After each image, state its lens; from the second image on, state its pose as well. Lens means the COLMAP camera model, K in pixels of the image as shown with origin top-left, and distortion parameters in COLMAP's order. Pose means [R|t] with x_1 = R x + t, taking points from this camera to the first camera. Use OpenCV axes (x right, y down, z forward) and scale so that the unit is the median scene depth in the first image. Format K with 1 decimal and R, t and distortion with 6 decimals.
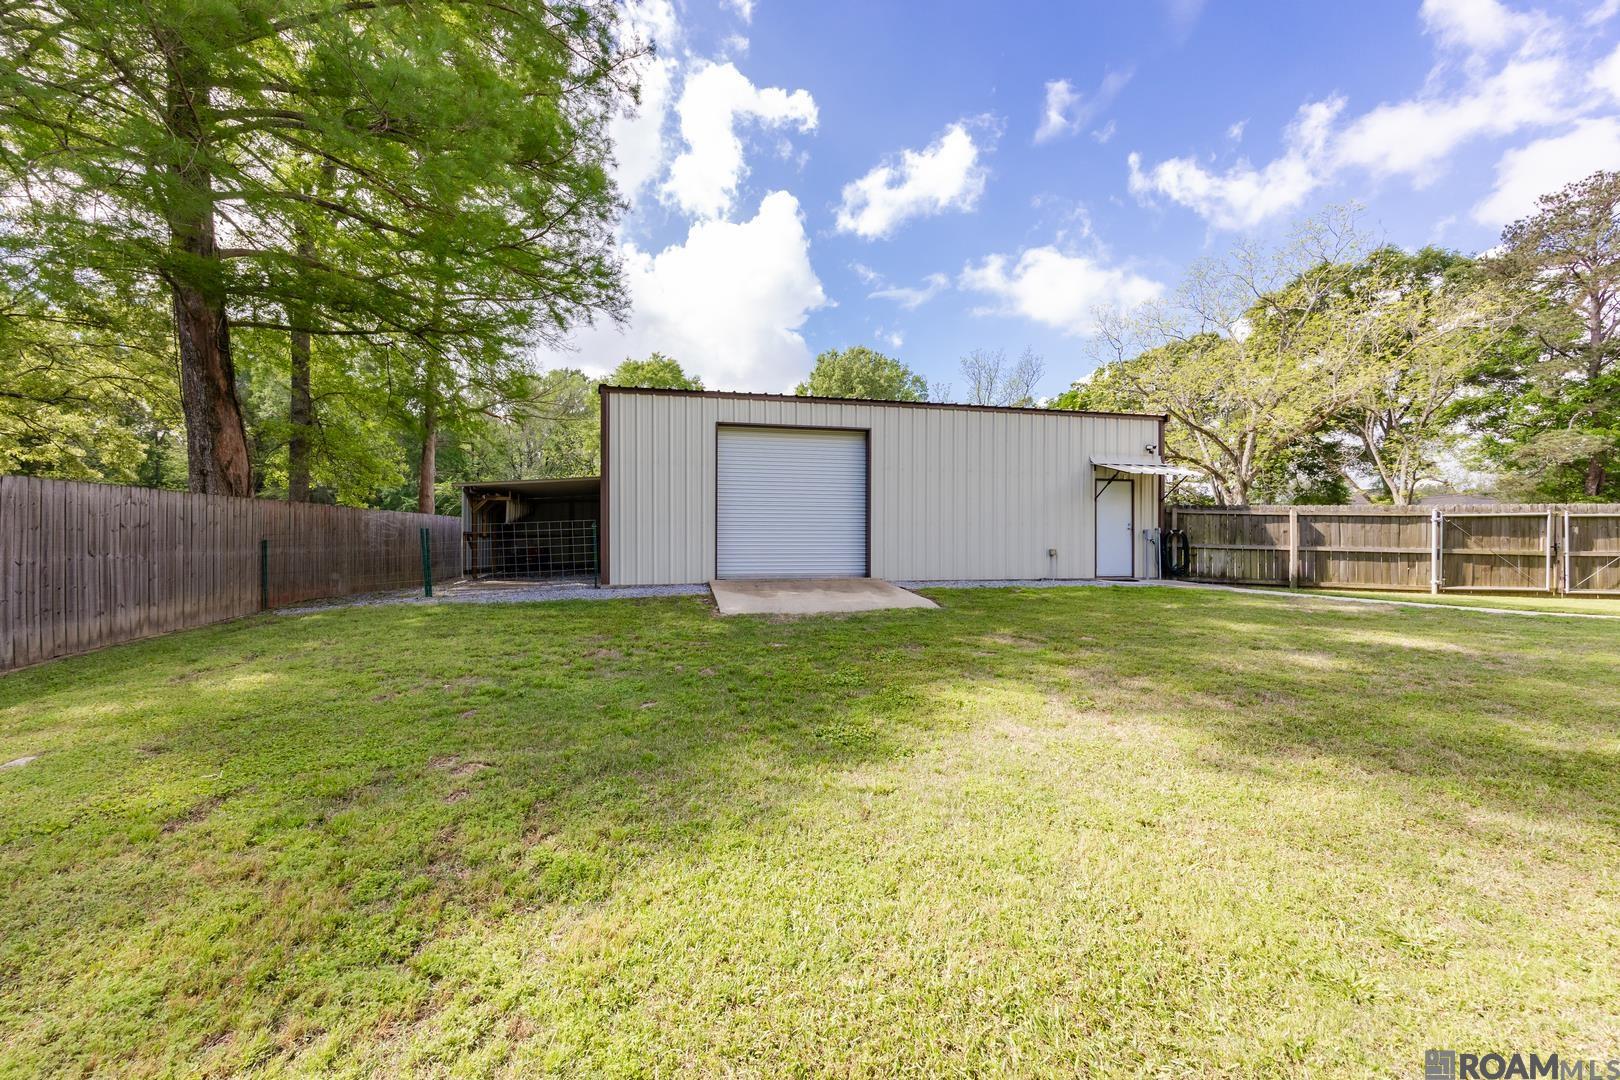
lens RADIAL K [[673.0, 0, 822.8], [0, 673.0, 537.3], [0, 0, 1]] dist [0.010318, 0.000286]
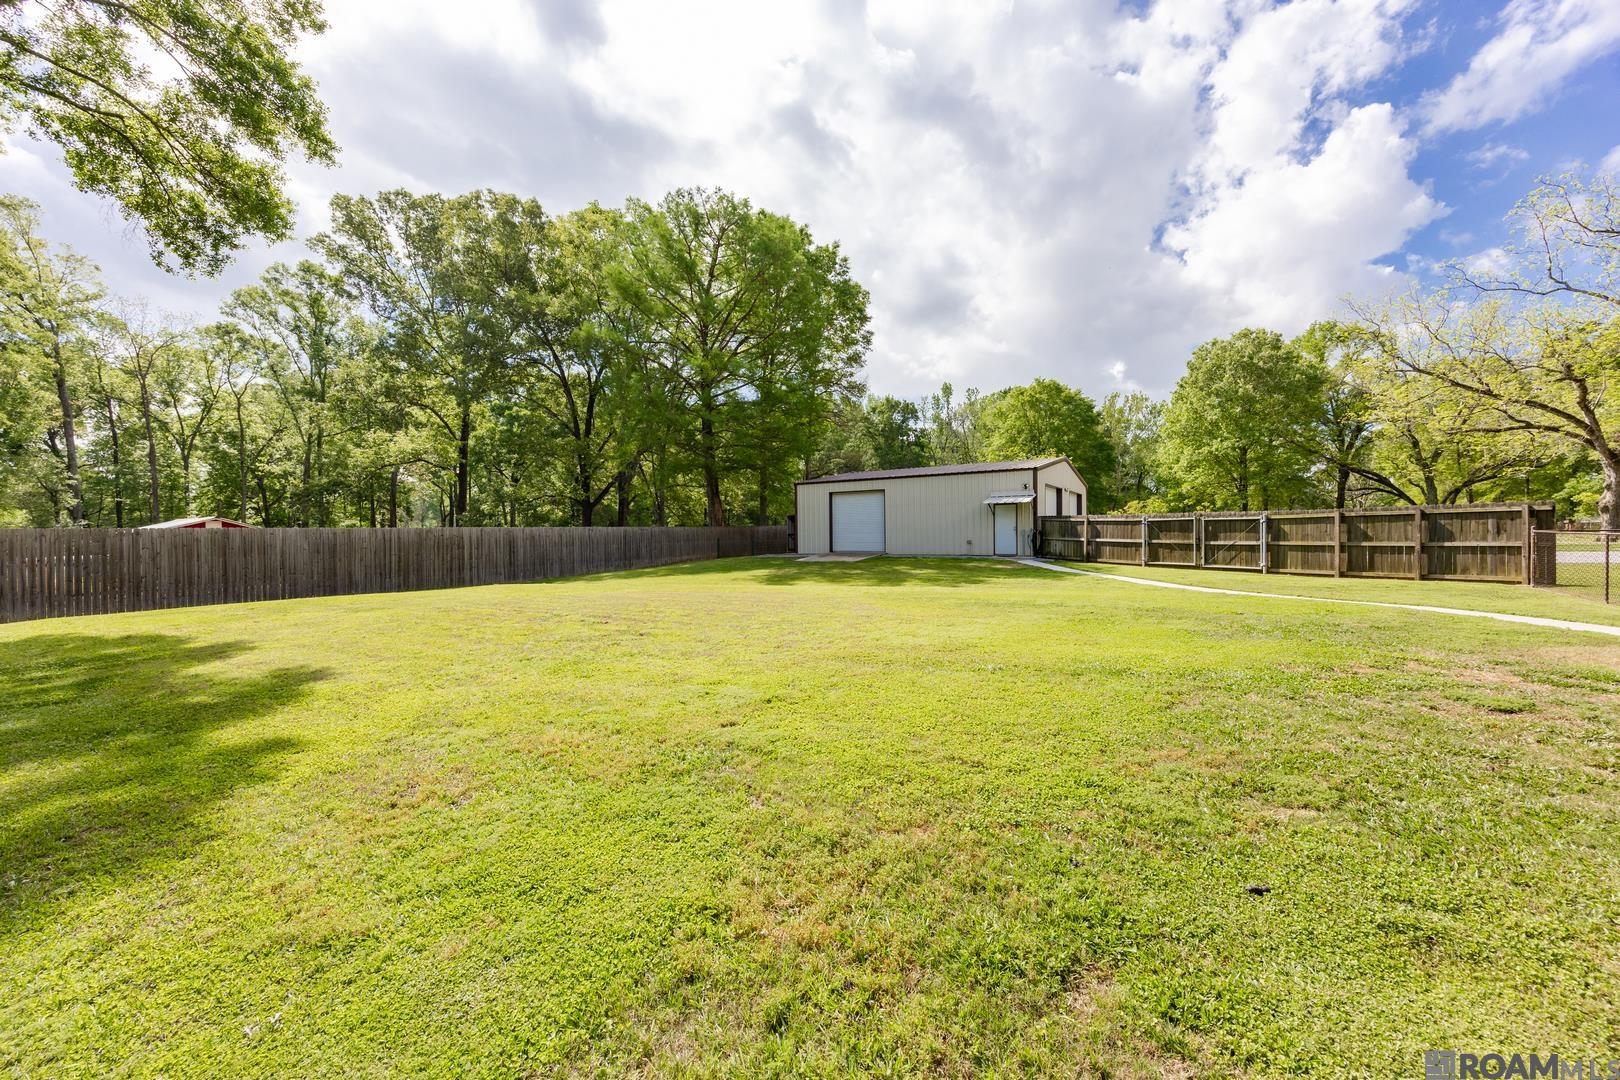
lens RADIAL K [[673.0, 0, 810.1], [0, 673.0, 544.0], [0, 0, 1]] dist [0.010318, 0.000286]
pose [[0.684086, 0.006345, -0.729374, 1.197003], [0.003124, 0.999928, 0.011629, 0.002741], [0.729395, -0.010234, 0.684017, -0.609289]]
